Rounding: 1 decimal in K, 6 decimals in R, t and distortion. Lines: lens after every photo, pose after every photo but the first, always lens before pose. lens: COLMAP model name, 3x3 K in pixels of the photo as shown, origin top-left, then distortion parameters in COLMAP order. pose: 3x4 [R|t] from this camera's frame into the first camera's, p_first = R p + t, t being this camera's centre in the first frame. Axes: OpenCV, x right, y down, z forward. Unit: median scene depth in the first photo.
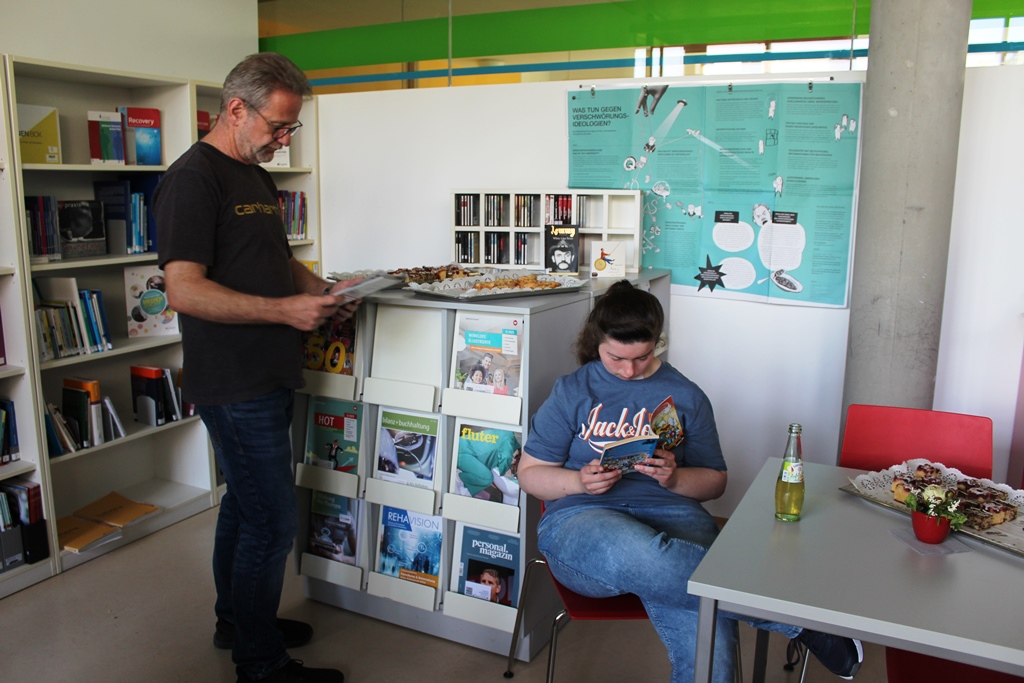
lens RADIAL K [[871.5, 0, 512.0], [0, 871.5, 341.5], [0, 0, 1]] dist [-0.163296, 0.155332]
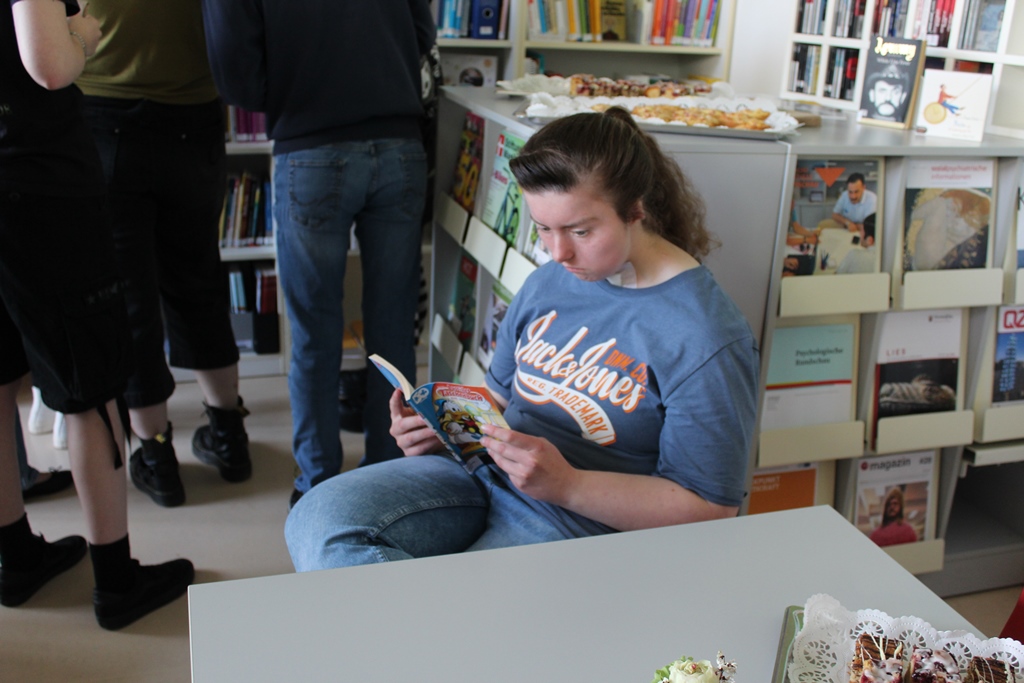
lens RADIAL K [[1036.8, 0, 512.0], [0, 1036.8, 341.5], [0, 0, 1]] dist [-0.058199, -0.002122]
pose [[0.711432, 0.260656, -0.652627, 0.348294], [-0.170316, 0.964936, 0.199728, -0.028777], [0.681804, -0.030940, 0.730880, 0.294629]]
